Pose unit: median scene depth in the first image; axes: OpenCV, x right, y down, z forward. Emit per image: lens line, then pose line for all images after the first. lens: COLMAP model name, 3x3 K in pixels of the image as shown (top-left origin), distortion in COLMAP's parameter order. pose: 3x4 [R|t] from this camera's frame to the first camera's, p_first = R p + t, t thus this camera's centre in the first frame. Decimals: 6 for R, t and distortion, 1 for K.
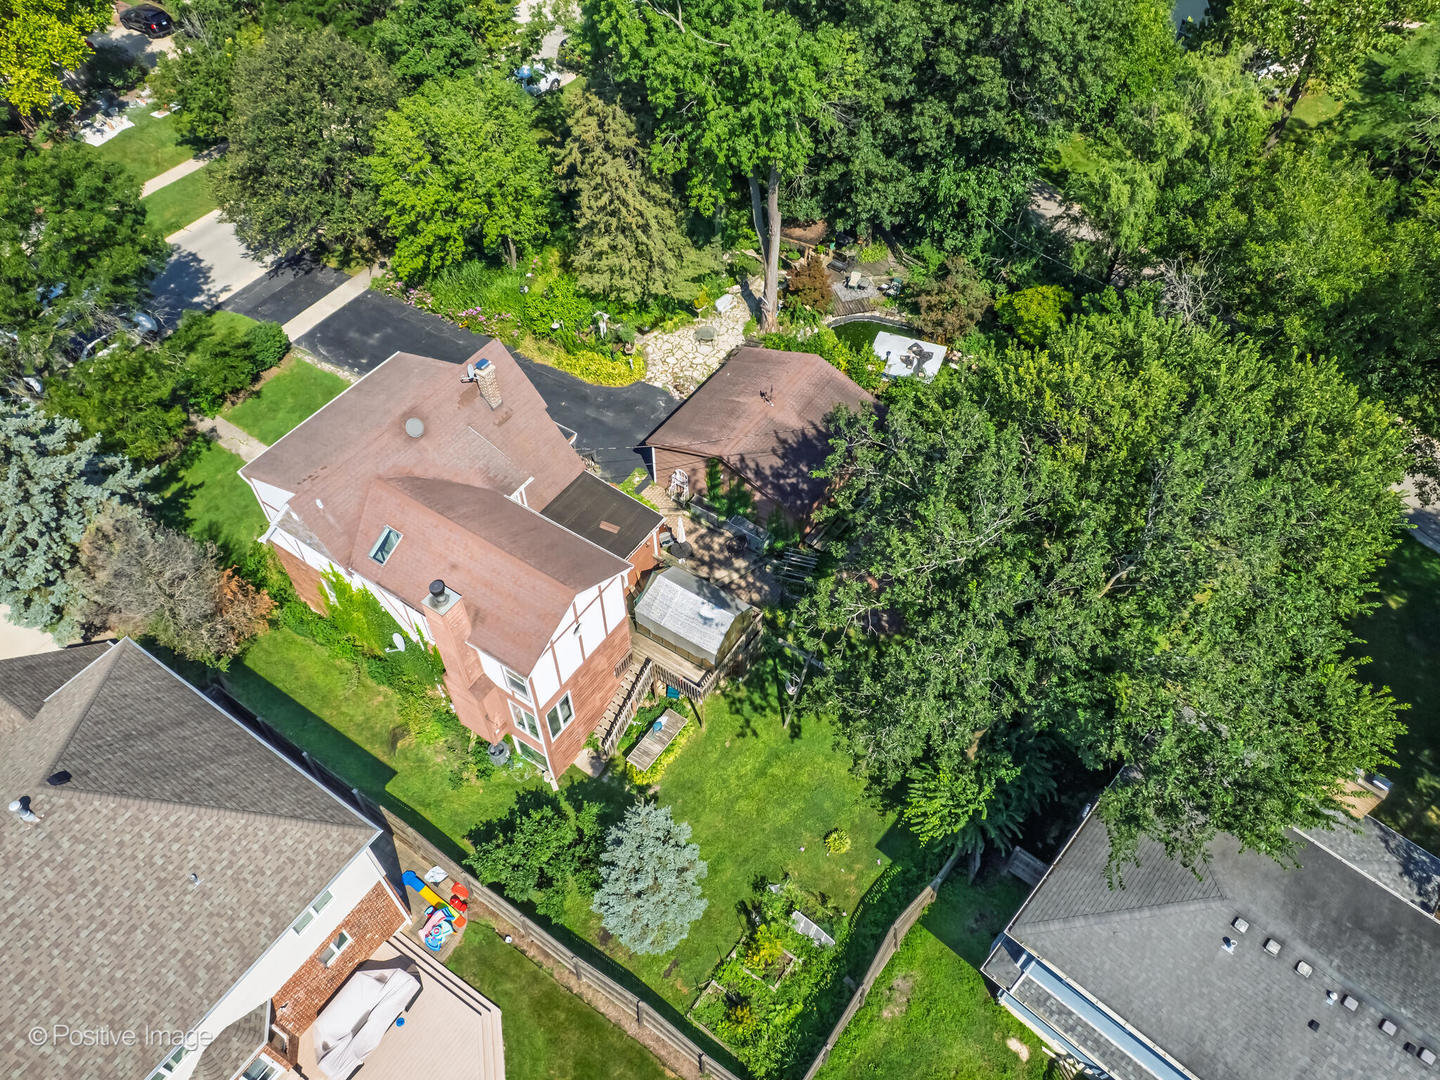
lens RADIAL K [[1040.7, 0, 733.9], [0, 1040.7, 530.5], [0, 0, 1]] dist [-0.069355, 0.063771]
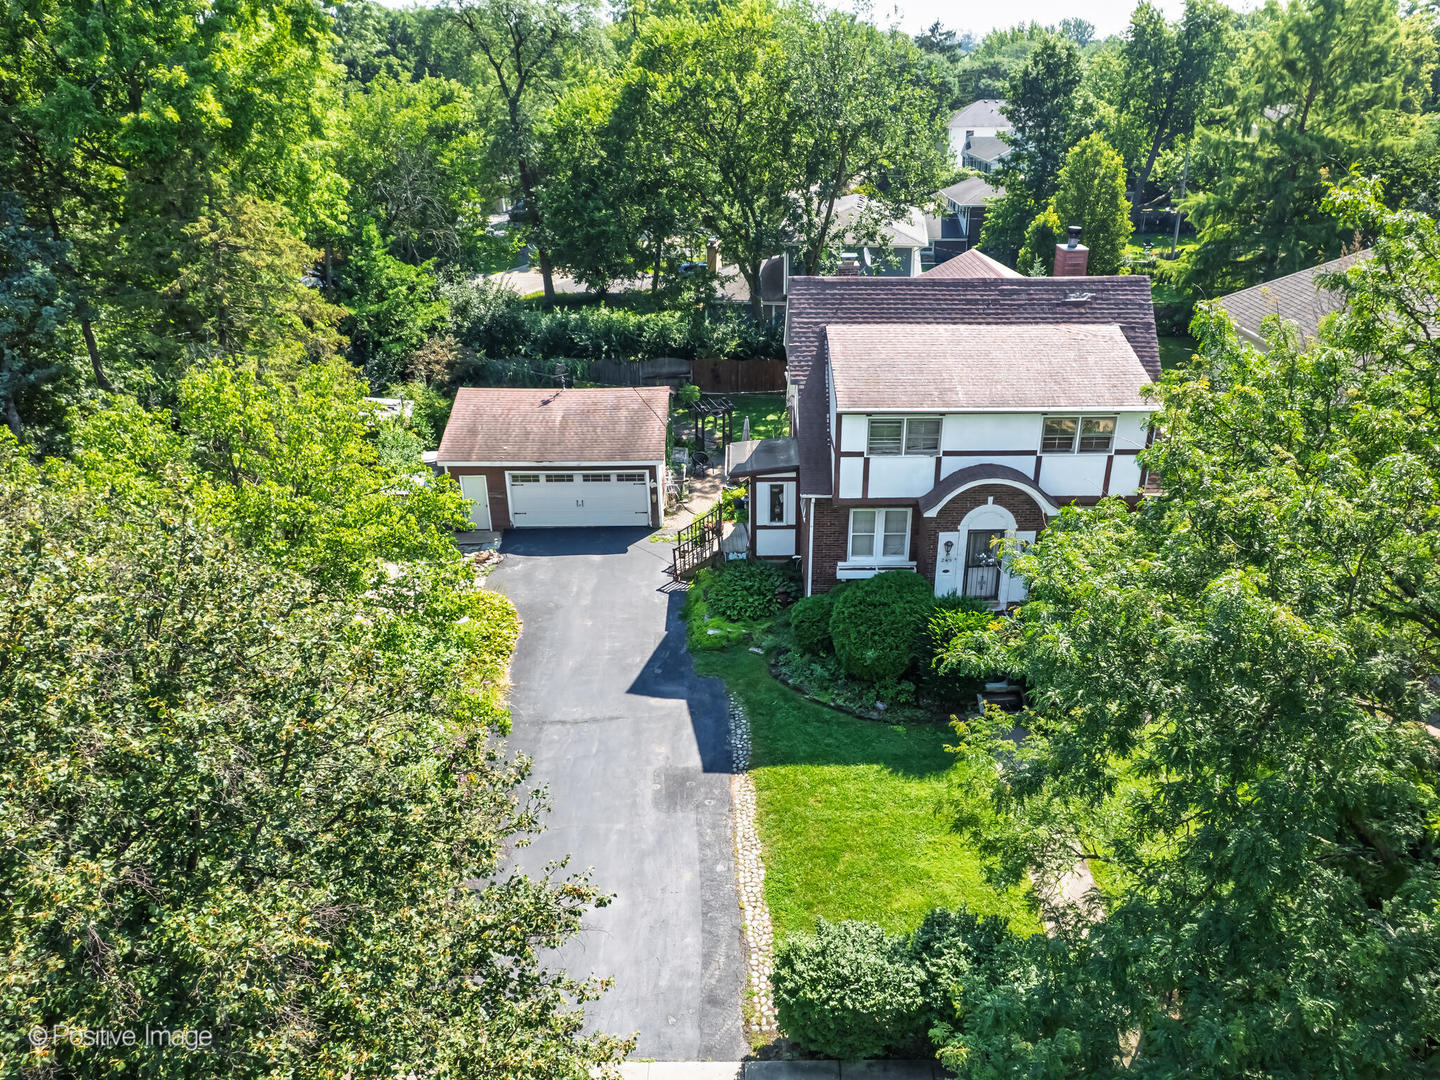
lens RADIAL K [[1040.7, 0, 733.9], [0, 1040.7, 530.5], [0, 0, 1]] dist [-0.069355, 0.063771]
pose [[-0.554496, -0.348882, 0.755523, -0.725135], [0.634552, 0.410116, 0.655094, -0.543585], [-0.538402, 0.842667, -0.006024, 1.029026]]
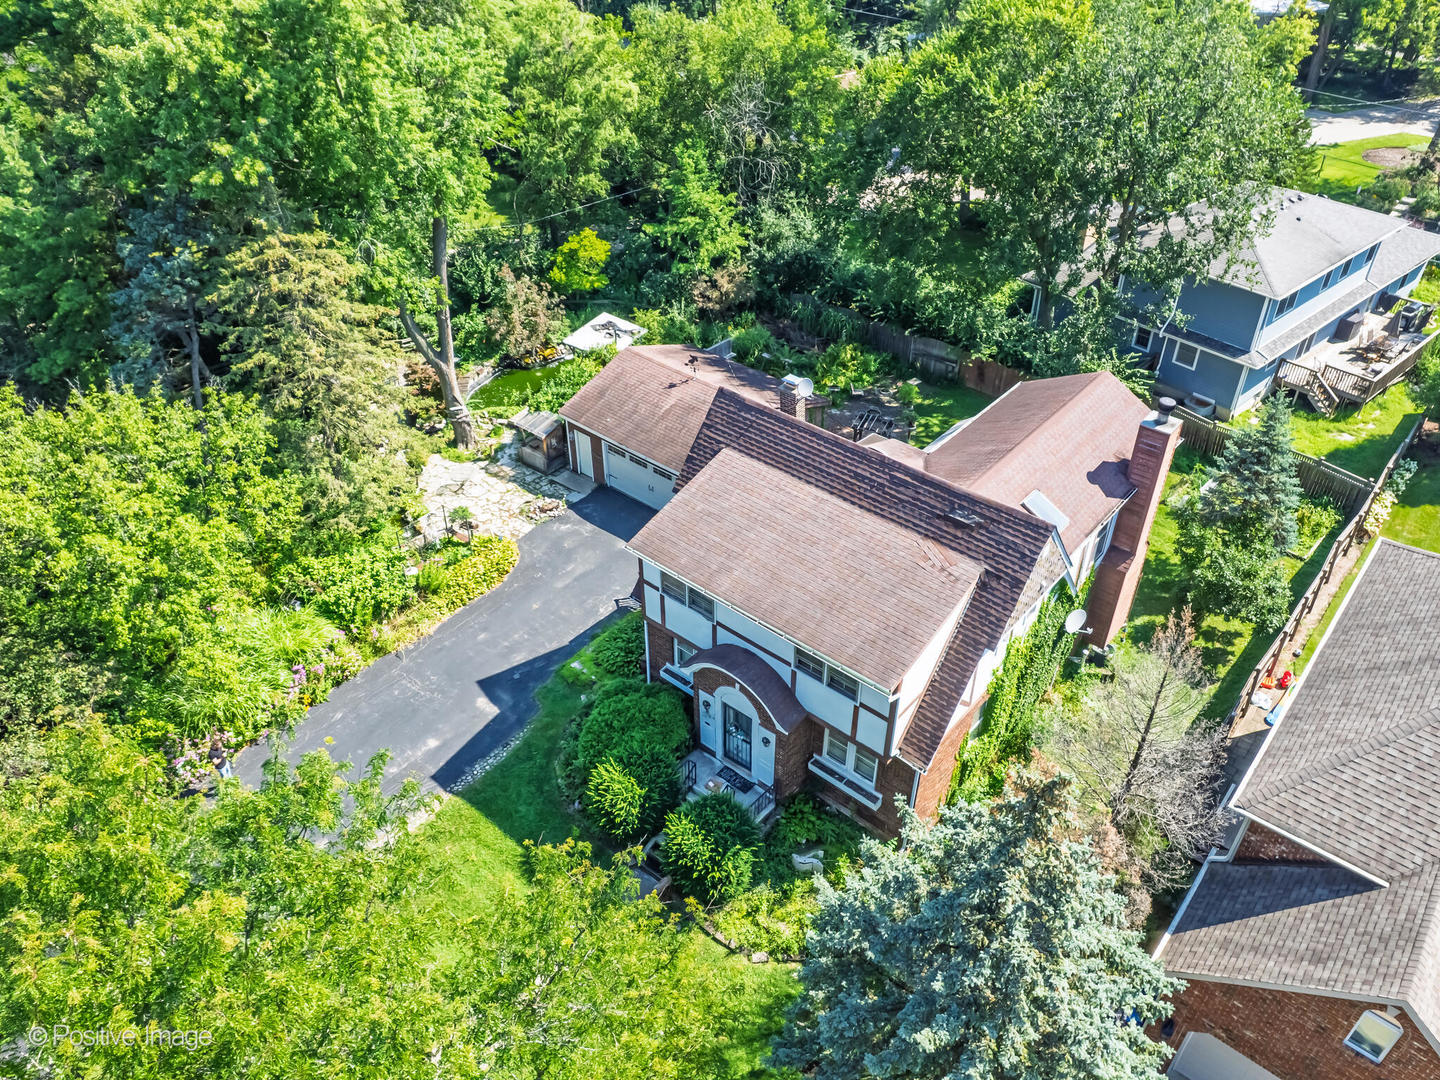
lens RADIAL K [[1040.7, 0, 733.9], [0, 1040.7, 530.5], [0, 0, 1]] dist [-0.069355, 0.063771]
pose [[0.114805, -0.594449, 0.795896, -0.766877], [0.752827, 0.574796, 0.320719, -0.311882], [-0.648129, 0.562352, 0.513507, 0.586150]]
